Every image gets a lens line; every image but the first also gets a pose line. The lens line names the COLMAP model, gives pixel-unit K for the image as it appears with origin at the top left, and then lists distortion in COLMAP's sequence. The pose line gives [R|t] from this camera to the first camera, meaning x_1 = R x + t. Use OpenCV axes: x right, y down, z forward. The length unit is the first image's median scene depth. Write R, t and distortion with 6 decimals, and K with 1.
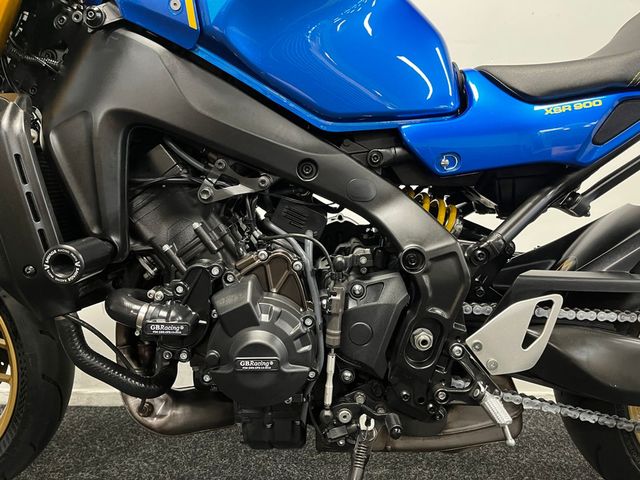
lens RADIAL K [[494.2, 0, 321.7], [0, 494.2, 240.7], [0, 0, 1]] dist [0.048439, -0.049737]
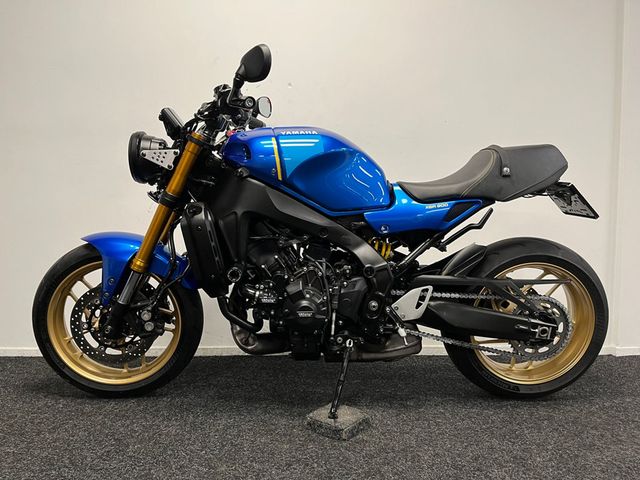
lens RADIAL K [[494.2, 0, 323.2], [0, 494.2, 239.8], [0, 0, 1]] dist [0.048439, -0.049737]
pose [[0.999001, -0.001742, 0.044663, -0.133672], [0.001706, 0.999998, 0.000834, -0.110774], [-0.044665, -0.000757, 0.999002, -1.296942]]
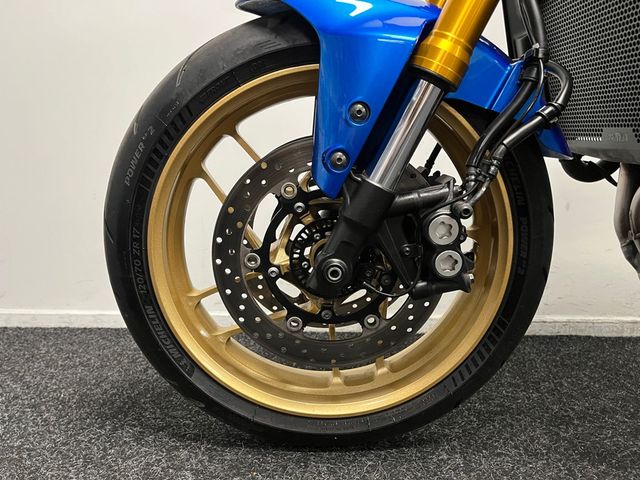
lens RADIAL K [[494.2, 0, 316.5], [0, 494.2, 242.5], [0, 0, 1]] dist [0.048439, -0.049737]
pose [[0.999973, 0.006397, -0.003742, -1.063528], [-0.006071, 0.996669, 0.081322, 0.206686], [0.004250, -0.081297, 0.996681, 0.322262]]
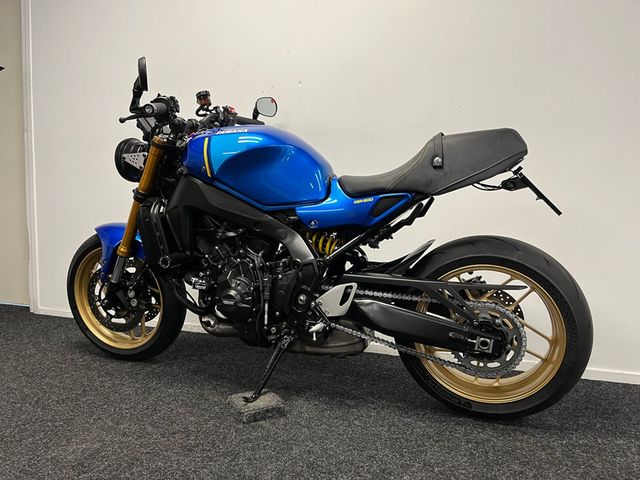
lens RADIAL K [[494.2, 0, 315.7], [0, 494.2, 243.6], [0, 0, 1]] dist [0.048439, -0.049737]
pose [[0.935382, 0.028760, -0.352467, 1.086060], [-0.021067, 0.999449, 0.025644, -0.125028], [0.353010, -0.016561, 0.935473, -1.155695]]
